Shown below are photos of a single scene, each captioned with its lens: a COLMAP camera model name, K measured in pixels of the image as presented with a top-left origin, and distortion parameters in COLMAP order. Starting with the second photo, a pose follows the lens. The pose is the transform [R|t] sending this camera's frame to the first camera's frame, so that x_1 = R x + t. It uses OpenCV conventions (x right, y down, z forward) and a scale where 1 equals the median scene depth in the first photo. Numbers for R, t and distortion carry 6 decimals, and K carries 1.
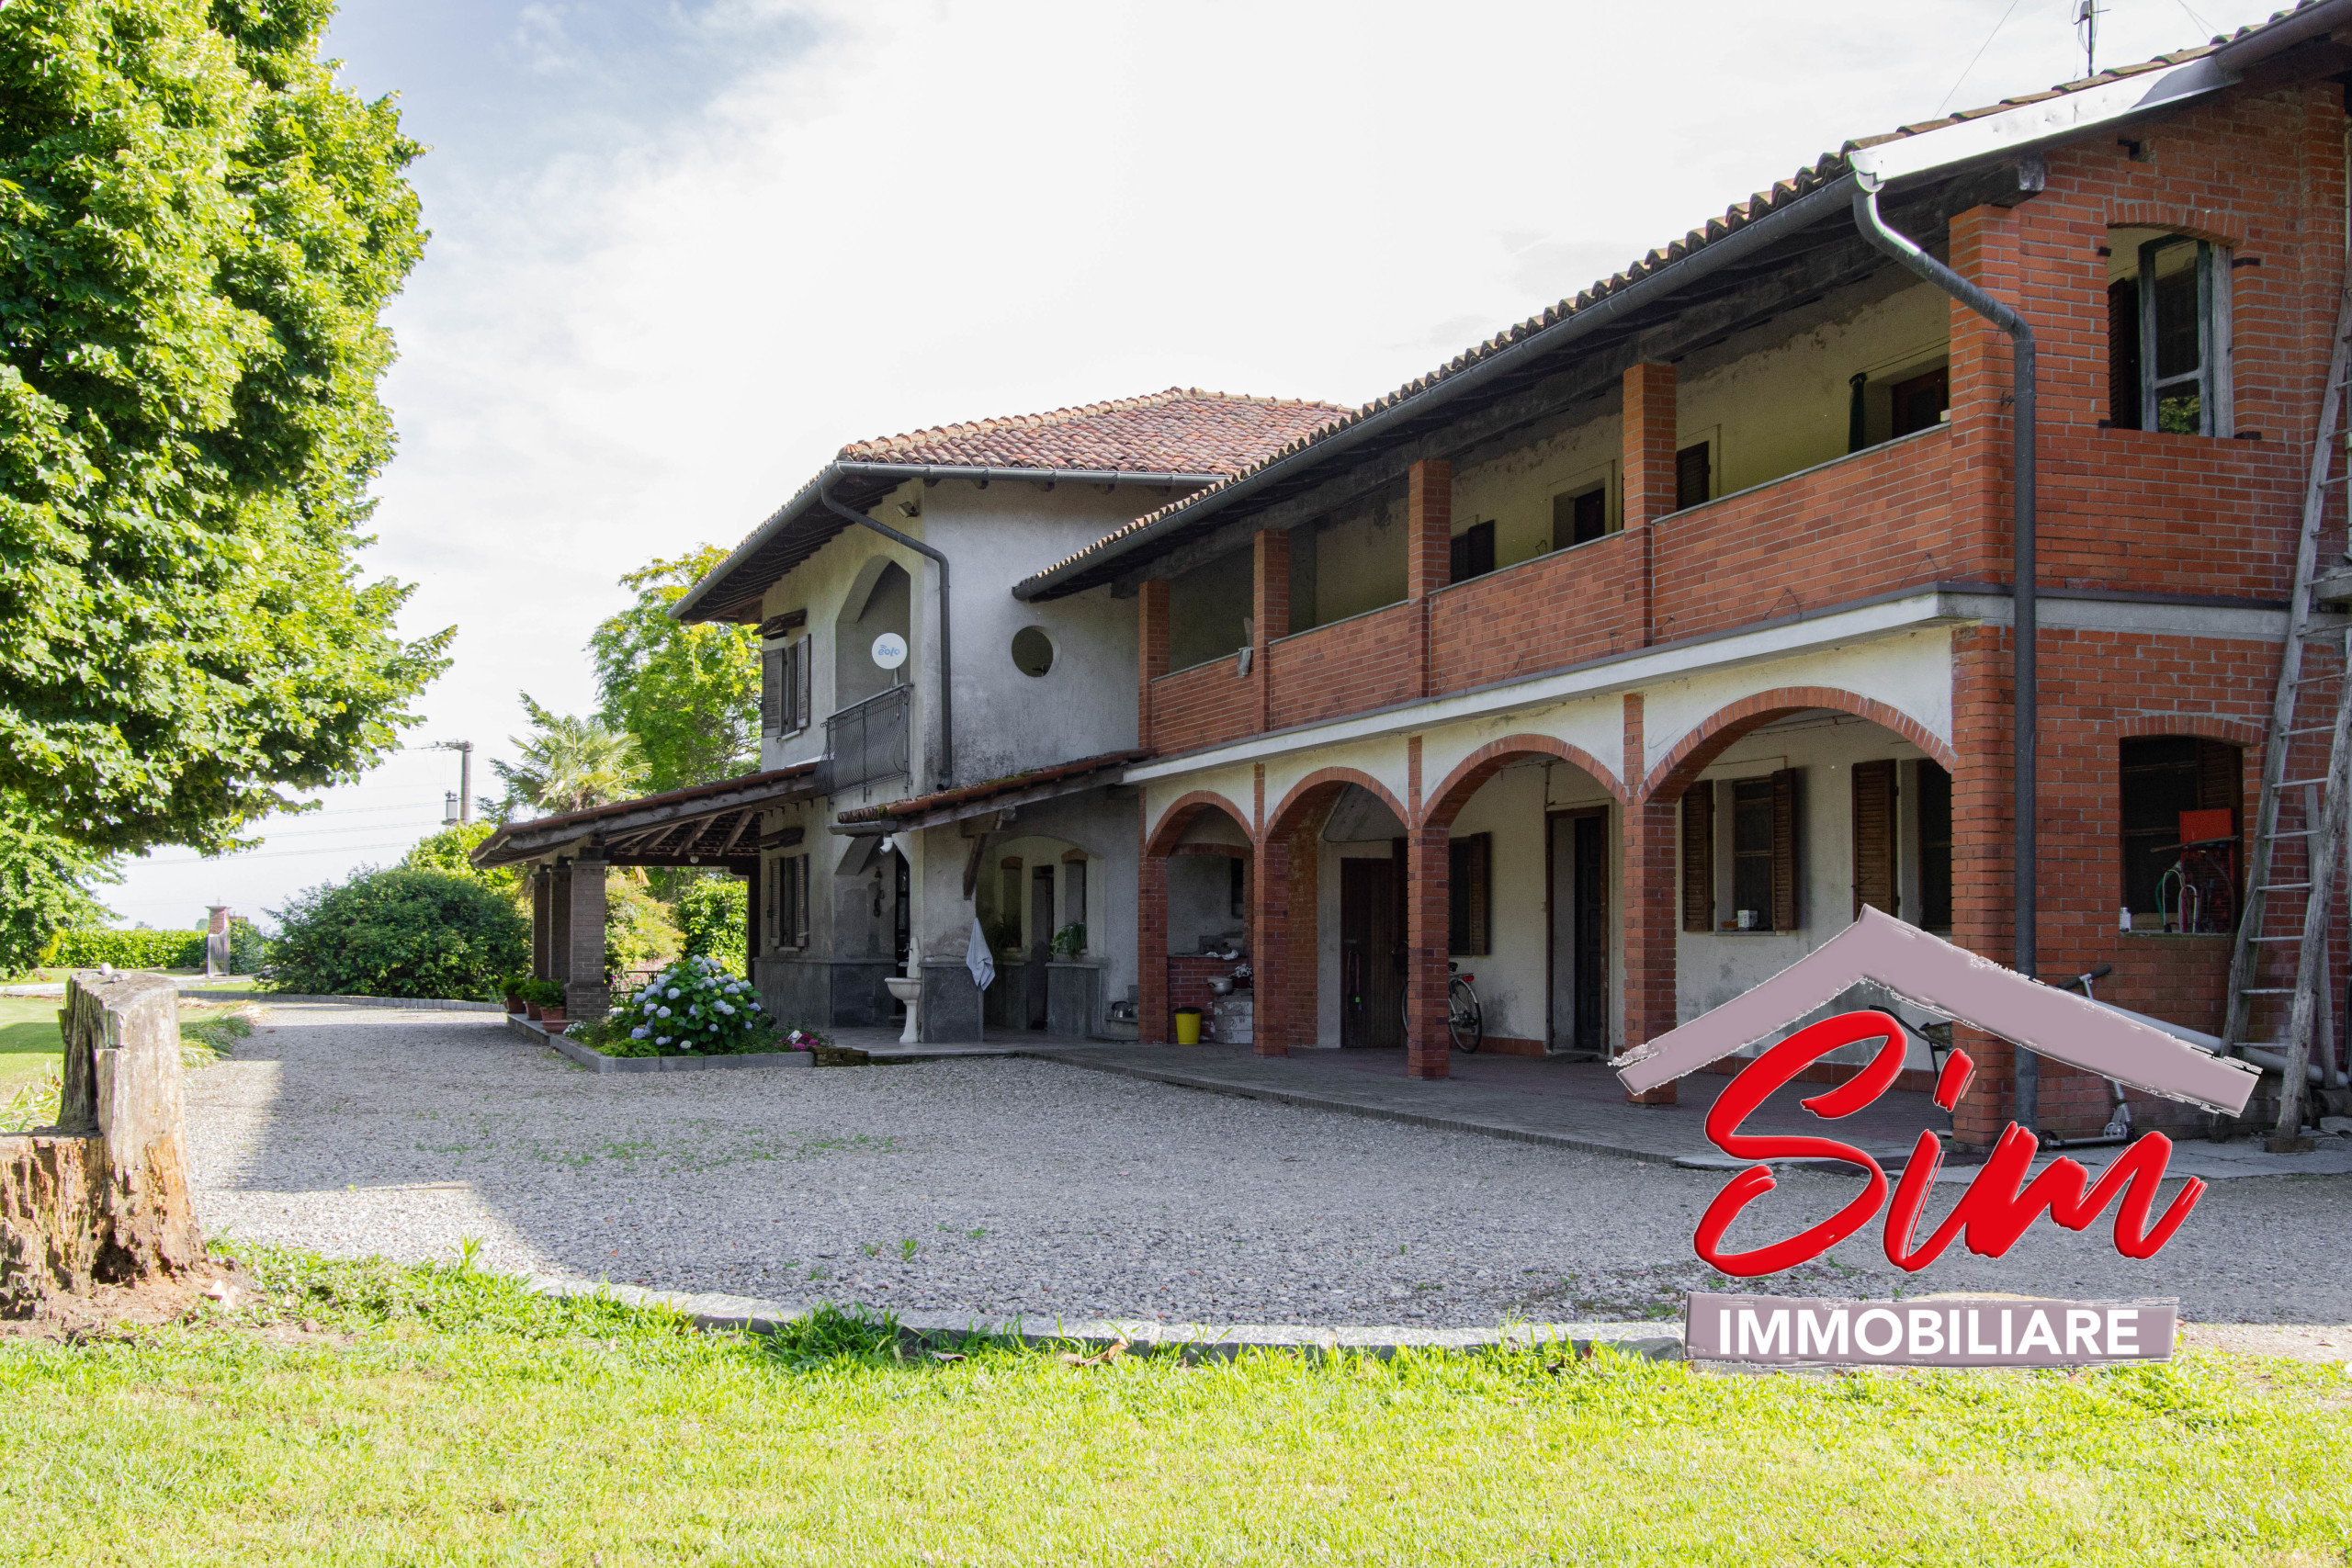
lens RADIAL K [[2326.4, 0, 1122.0], [0, 2326.4, 854.8], [0, 0, 1]] dist [-0.002476, 0.000000]
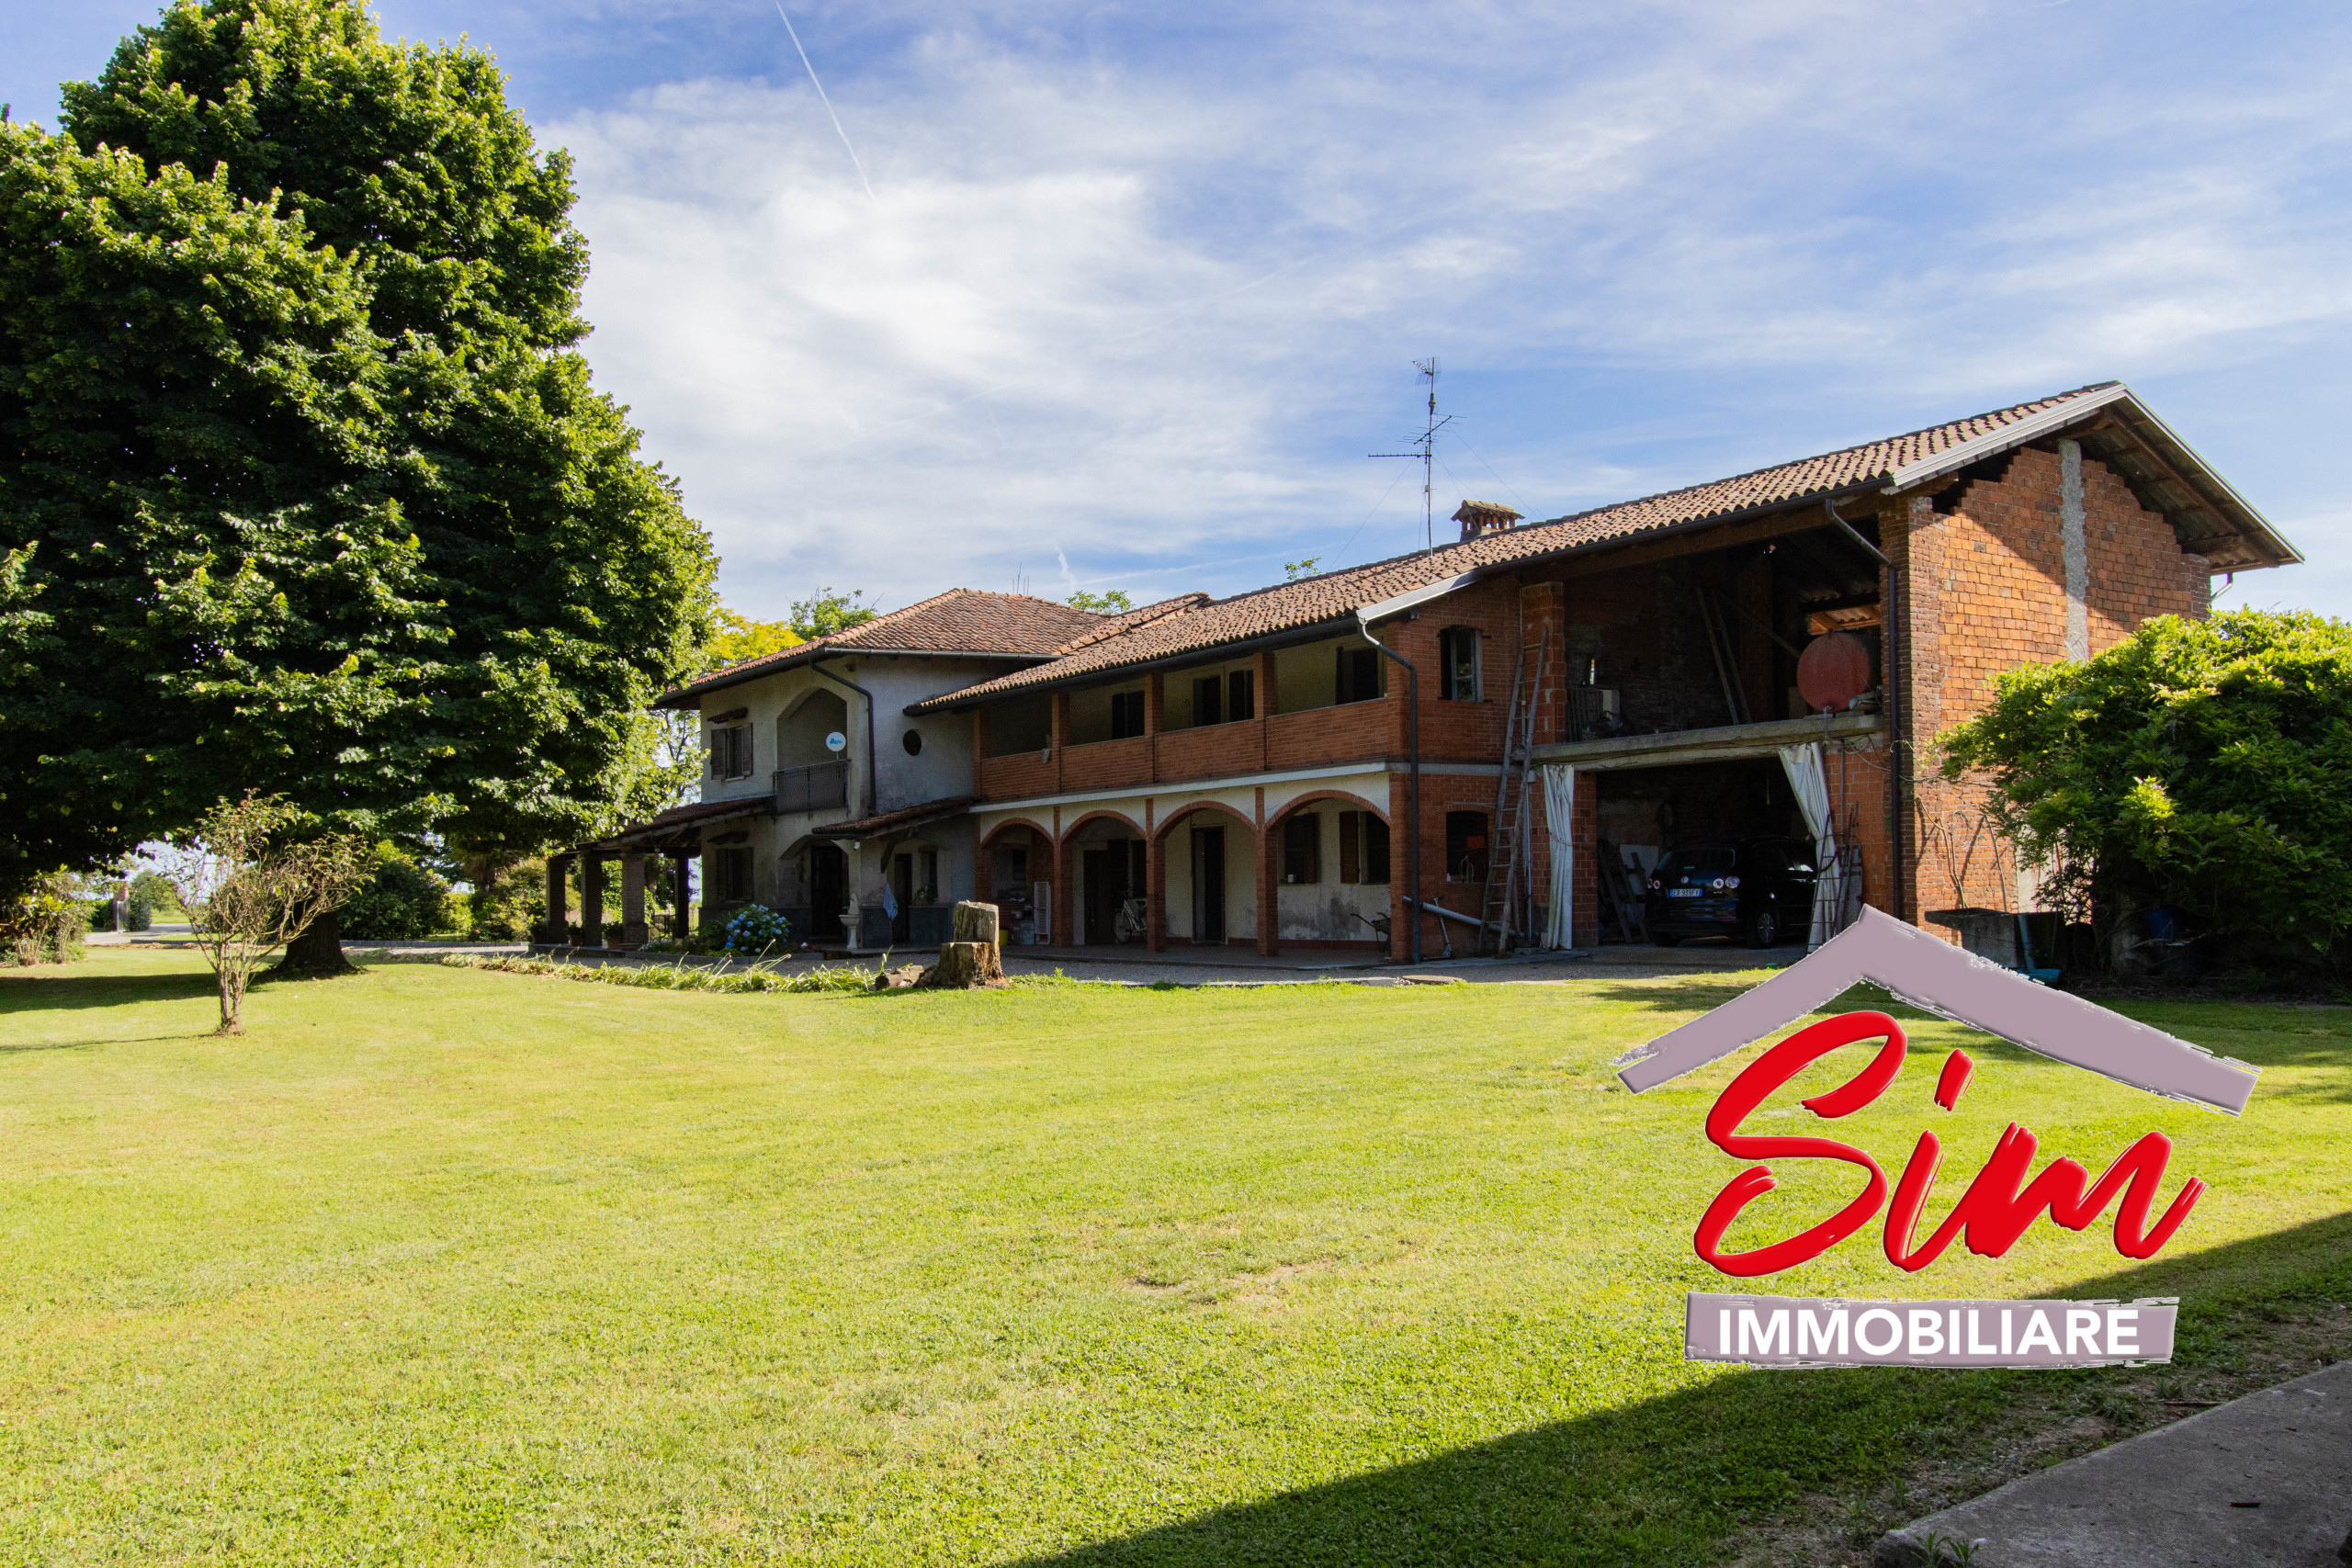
lens RADIAL K [[1774.2, 0, 1178.2], [0, 1774.2, 787.8], [0, 0, 1]] dist [-0.000056, 0.001055]
pose [[0.965590, -0.001764, 0.260063, -0.307727], [0.007333, 0.999764, -0.020447, -0.028134], [-0.259965, 0.021650, 0.965375, -0.687643]]
